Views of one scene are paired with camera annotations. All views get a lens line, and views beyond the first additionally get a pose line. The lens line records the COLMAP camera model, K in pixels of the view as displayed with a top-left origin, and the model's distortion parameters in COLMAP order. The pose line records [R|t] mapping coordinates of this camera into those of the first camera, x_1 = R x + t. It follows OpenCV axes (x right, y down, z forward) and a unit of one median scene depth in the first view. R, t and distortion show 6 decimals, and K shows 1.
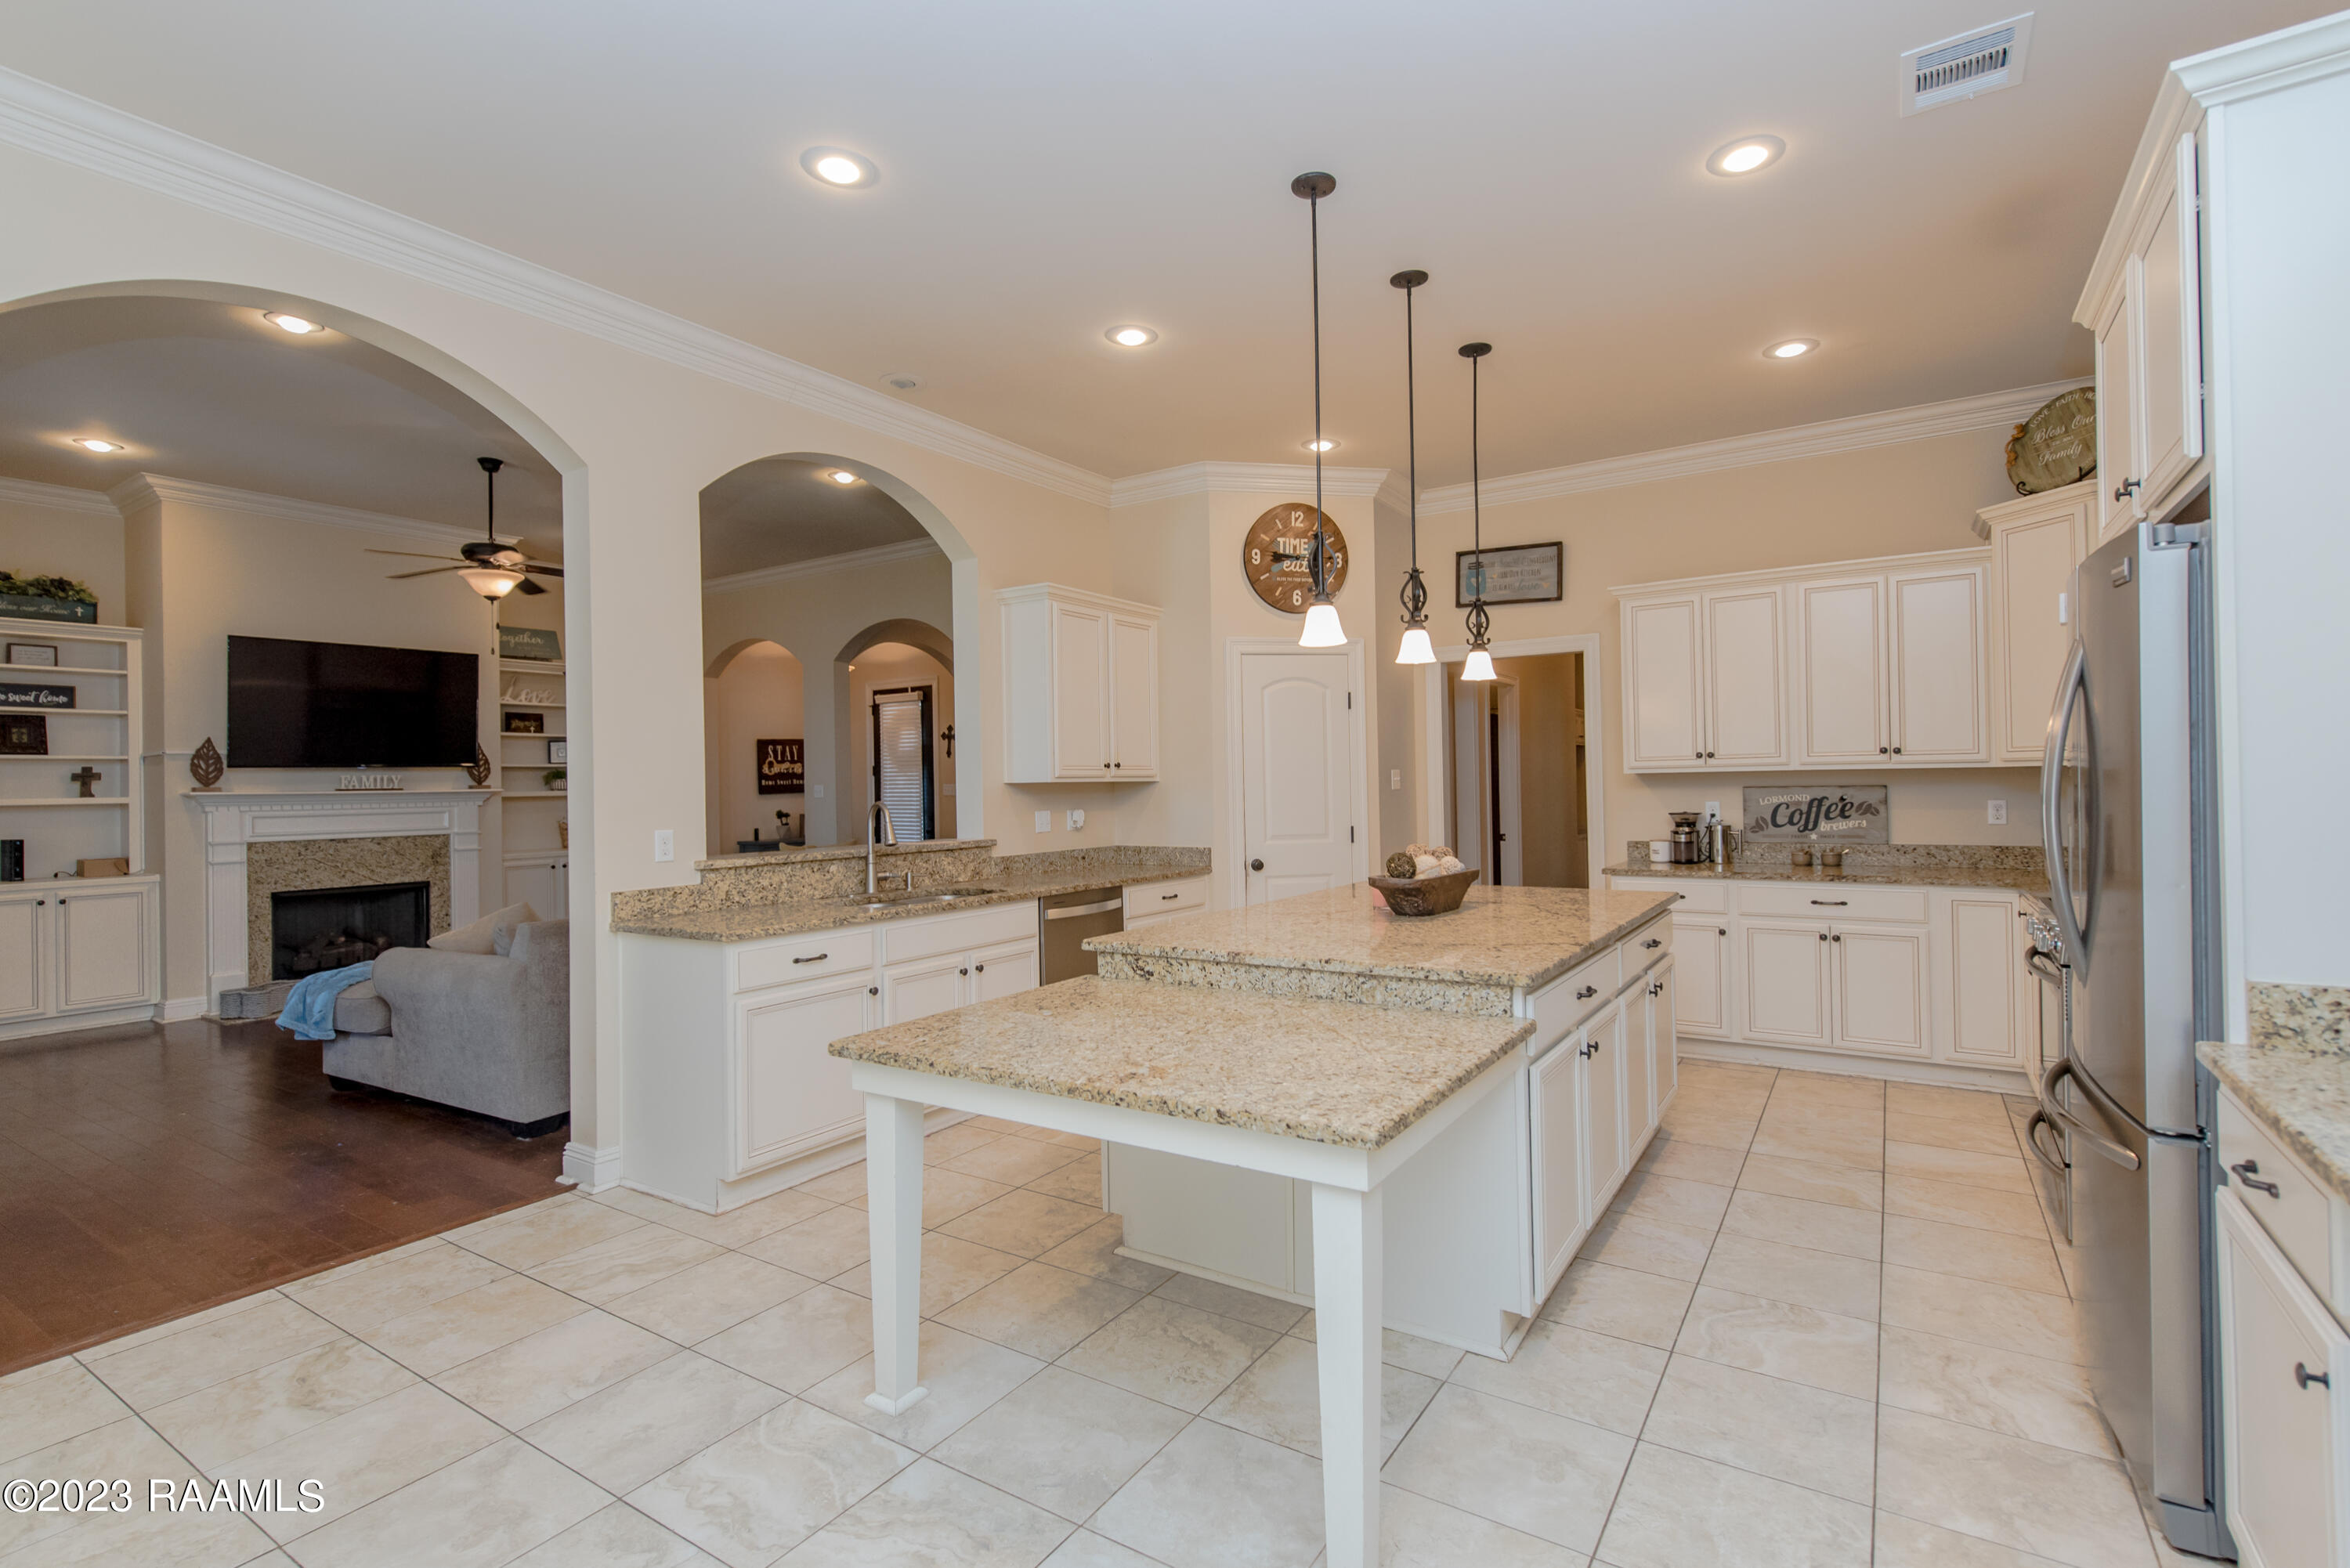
lens RADIAL K [[1094.6, 0, 1165.6], [0, 1094.6, 774.9], [0, 0, 1]] dist [0.016042, -0.005144]
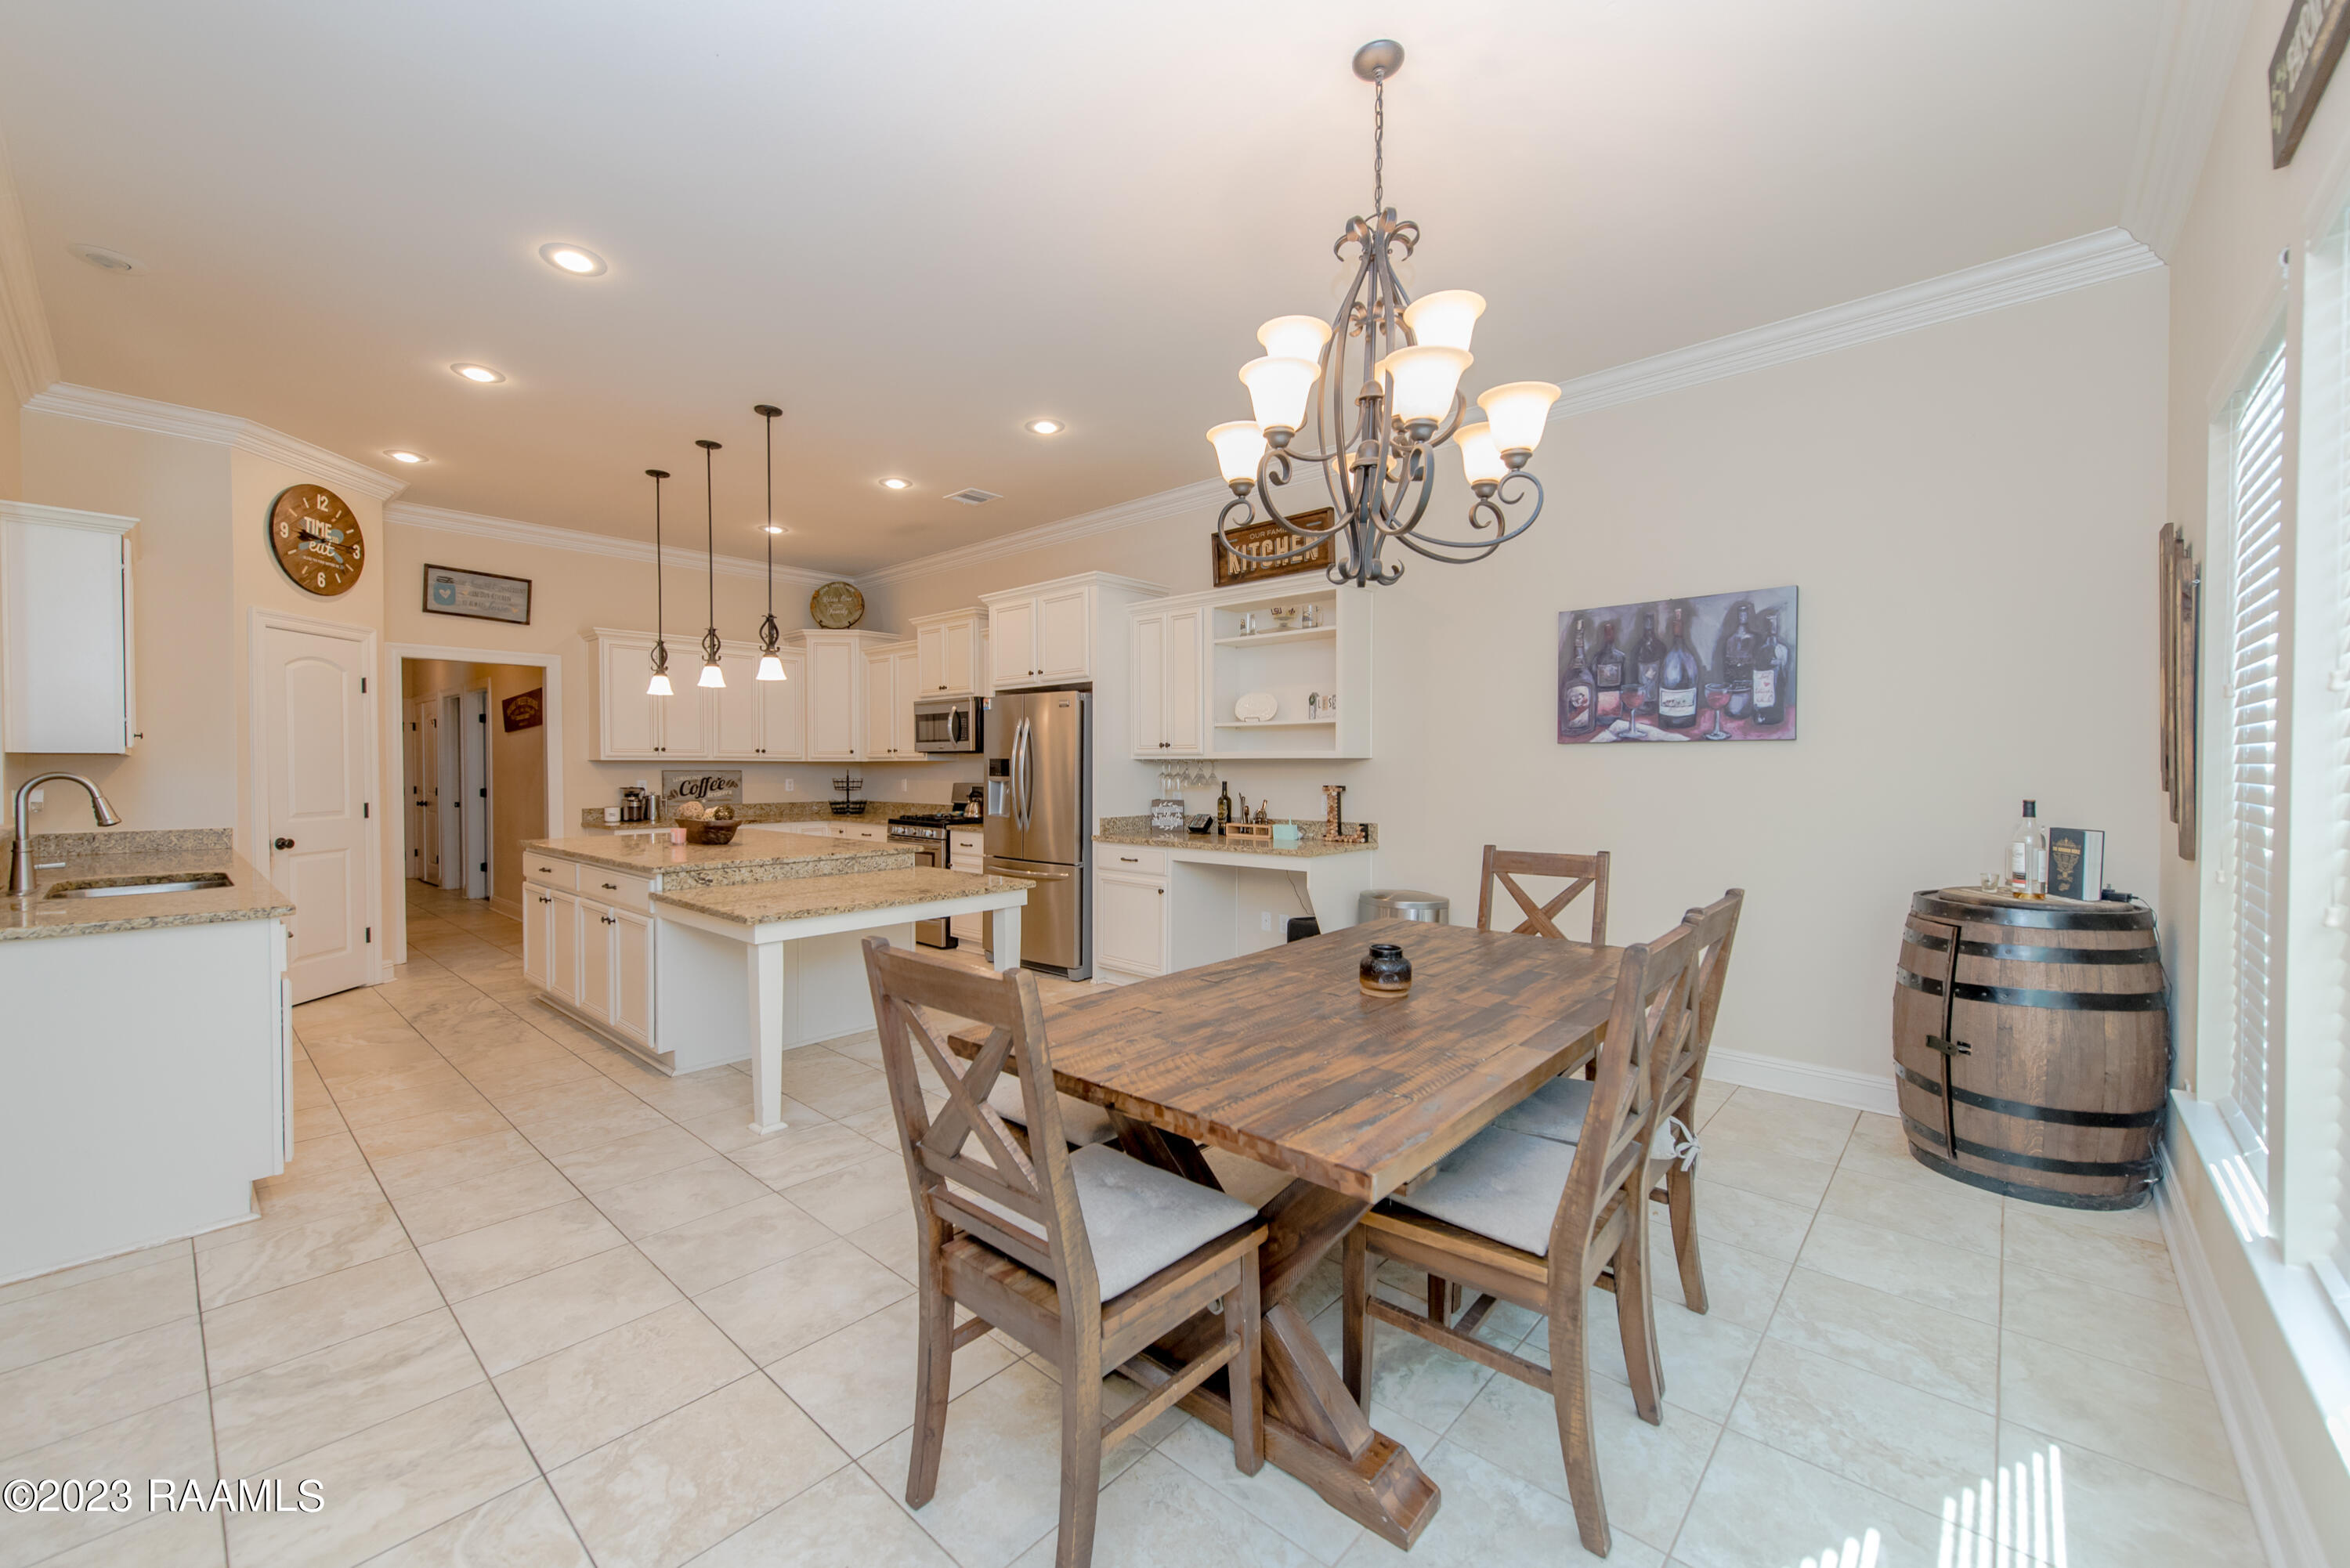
lens RADIAL K [[925.5, 0, 1180.7], [0, 925.5, 781.2], [0, 0, 1]] dist [0.012096, -0.002545]
pose [[0.143514, 0.002286, 0.989646, -0.801840], [-0.011319, 0.999936, -0.000668, 0.022564], [-0.989584, -0.011106, 0.143530, 0.102487]]
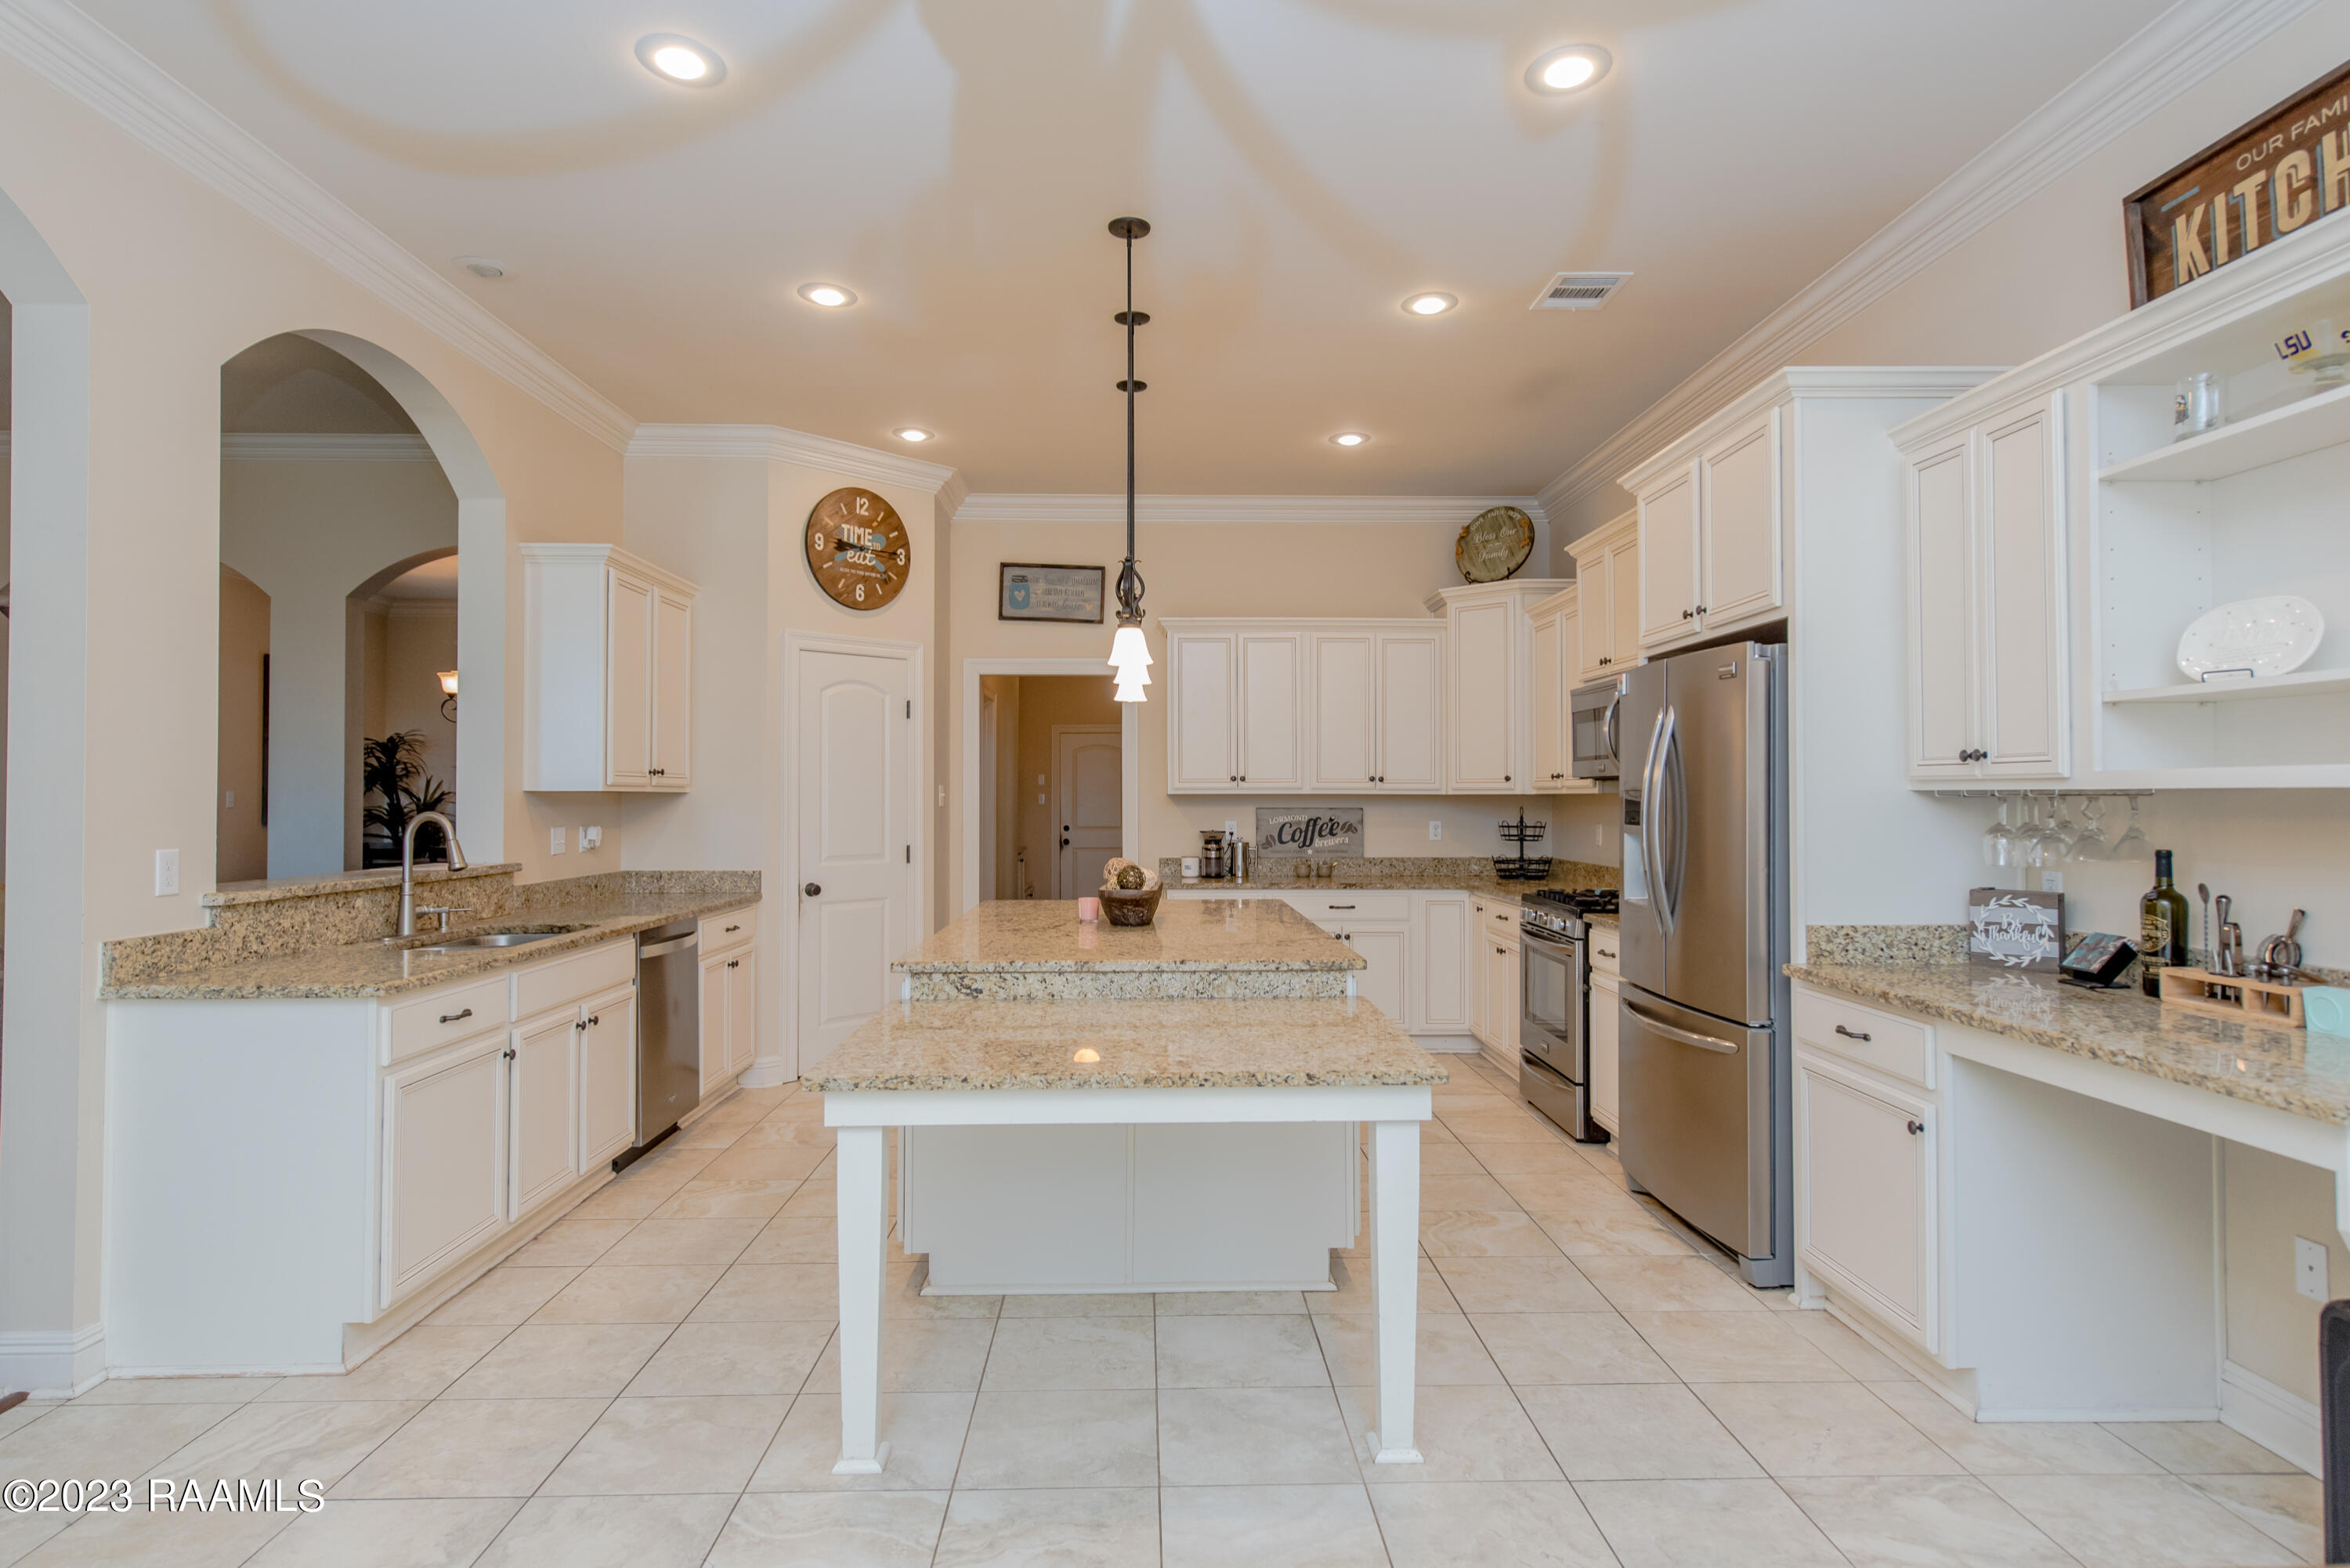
lens RADIAL K [[1277.8, 0, 1165.7], [0, 1277.8, 771.3], [0, 0, 1]] dist [0.023202, -0.009838]
pose [[0.820772, 0.029469, 0.570496, -0.347781], [-0.019387, 0.999530, -0.023738, 0.007614], [-0.570927, 0.008424, 0.820957, -0.014264]]
